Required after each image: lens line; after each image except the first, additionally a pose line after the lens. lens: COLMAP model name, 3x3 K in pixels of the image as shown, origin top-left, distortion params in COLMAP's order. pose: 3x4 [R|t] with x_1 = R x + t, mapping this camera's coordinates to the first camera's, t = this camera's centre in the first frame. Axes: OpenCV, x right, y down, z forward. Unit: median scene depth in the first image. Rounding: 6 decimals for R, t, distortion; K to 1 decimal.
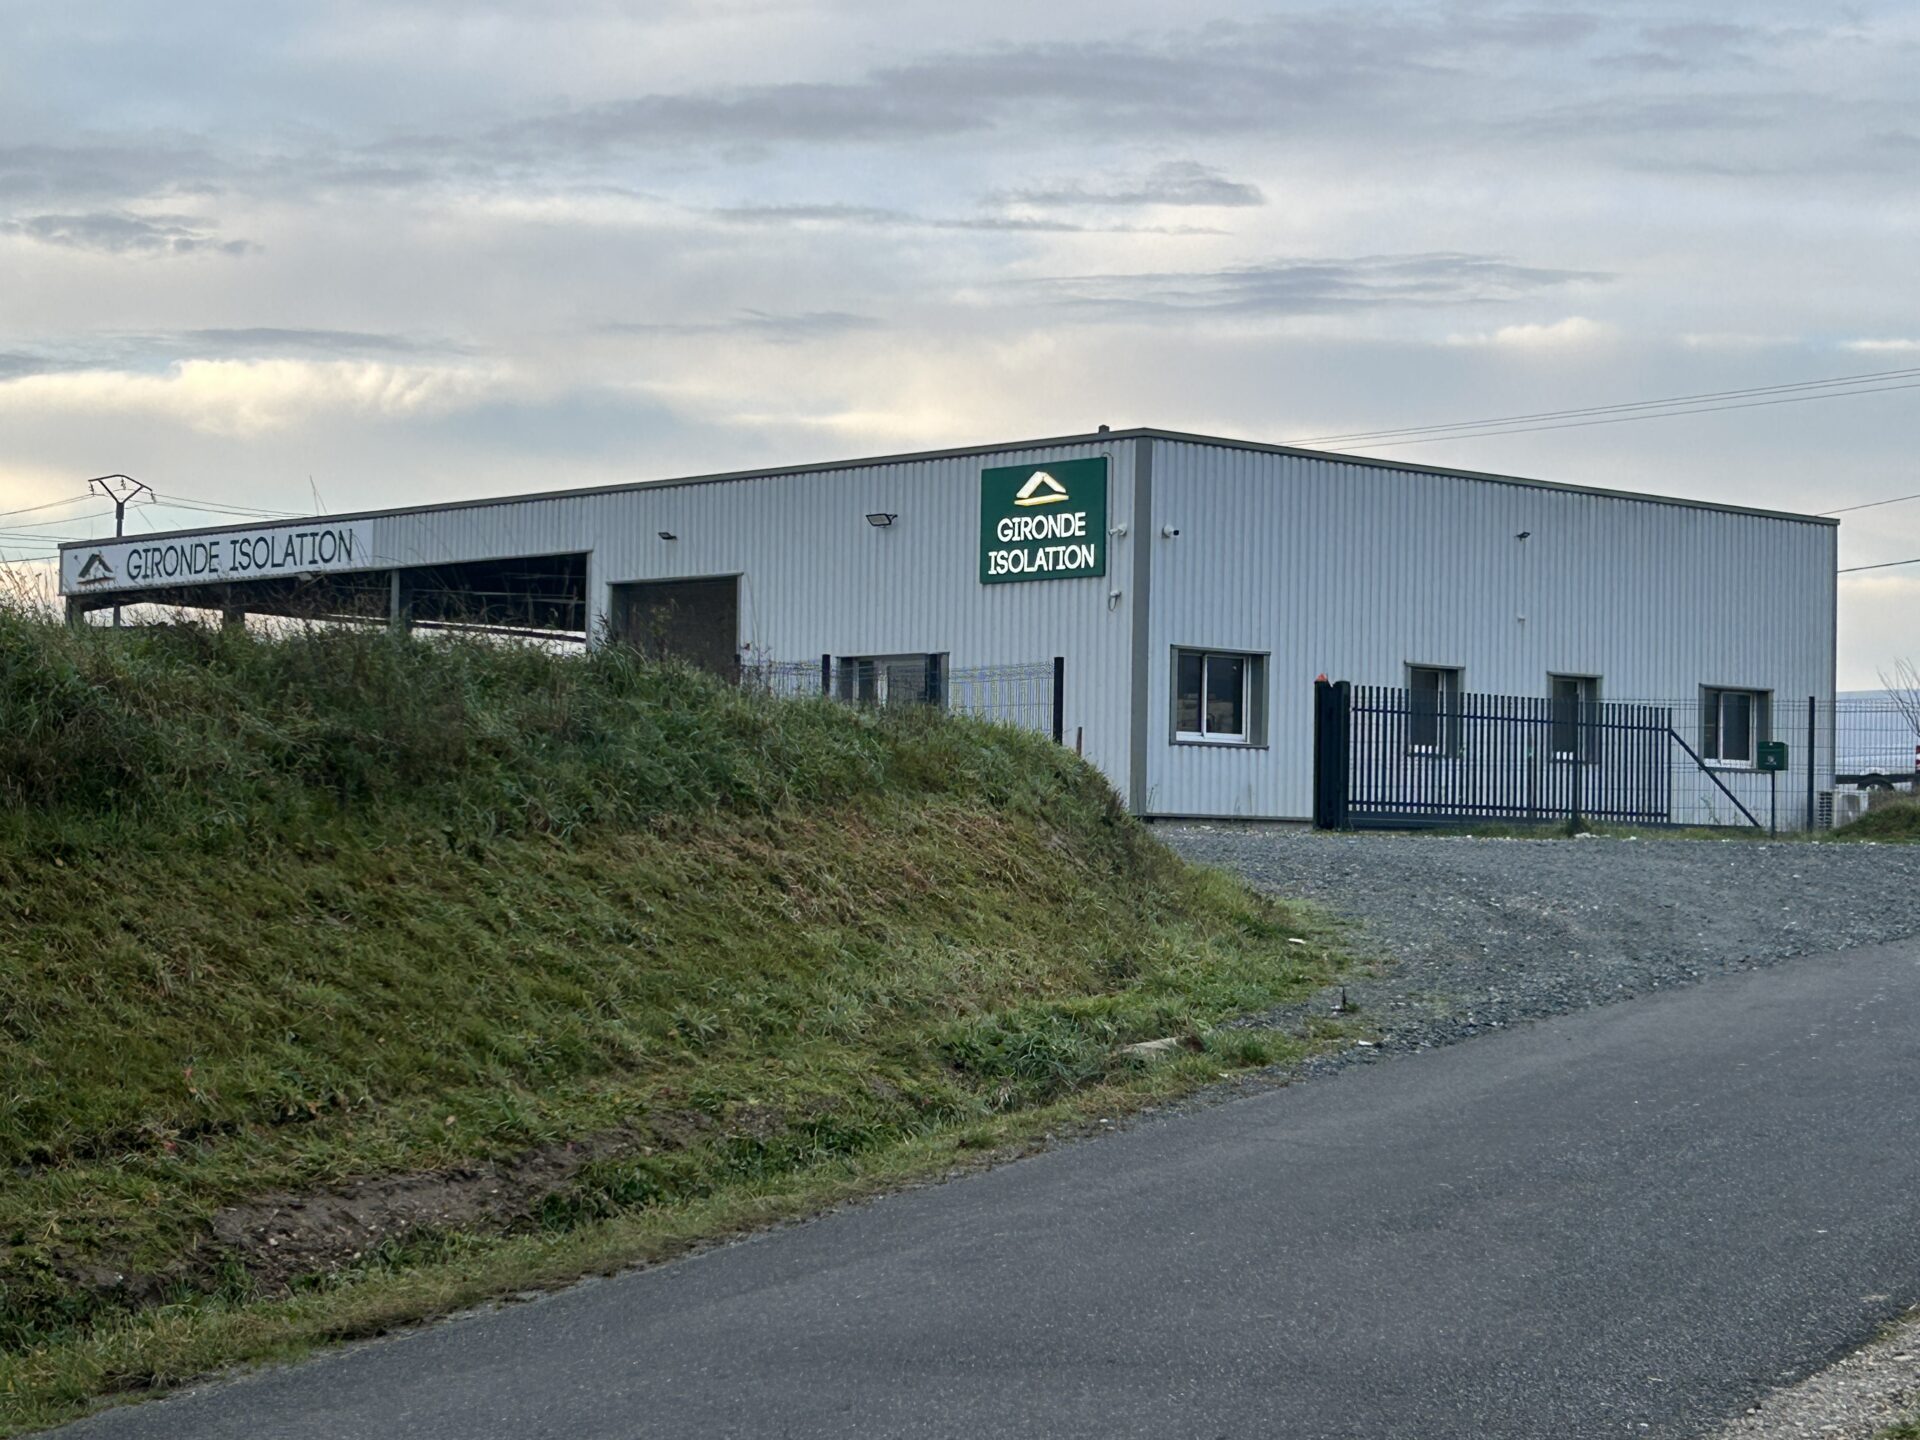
lens RADIAL K [[3570.2, 0, 960.0], [0, 3570.2, 720.0], [0, 0, 1]] dist [-0.007512, -0.004007]
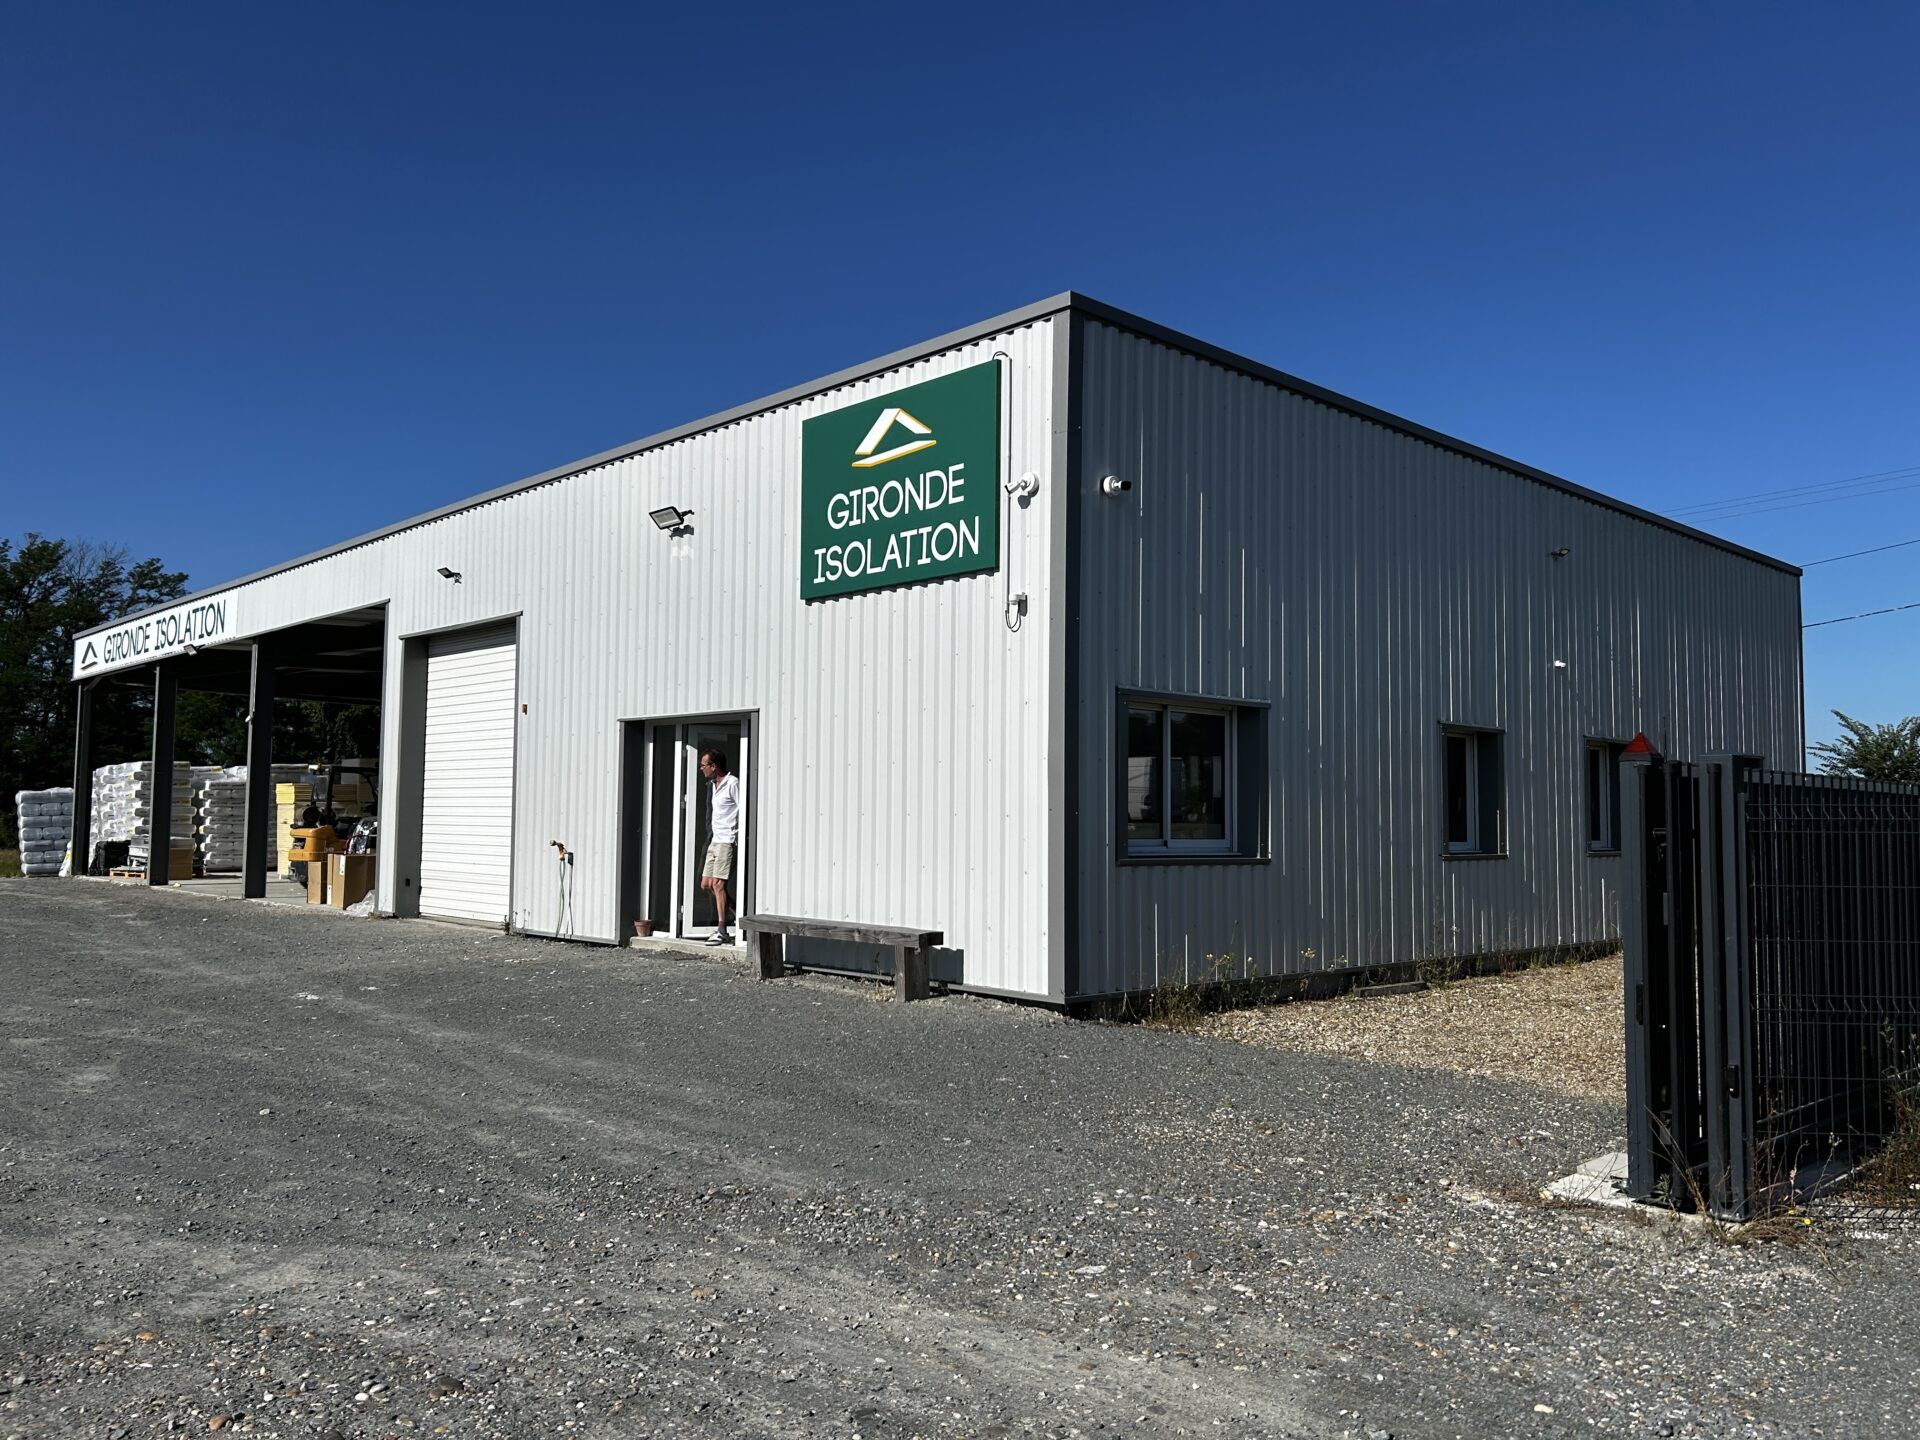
lens RADIAL K [[1447.6, 0, 960.0], [0, 1447.6, 720.0], [0, 0, 1]] dist [-0.001473, -0.000505]
pose [[0.999935, -0.007515, 0.008558, 0.031617], [0.007766, 0.999529, -0.029683, -0.009592], [-0.008331, 0.029747, 0.999523, 0.757929]]
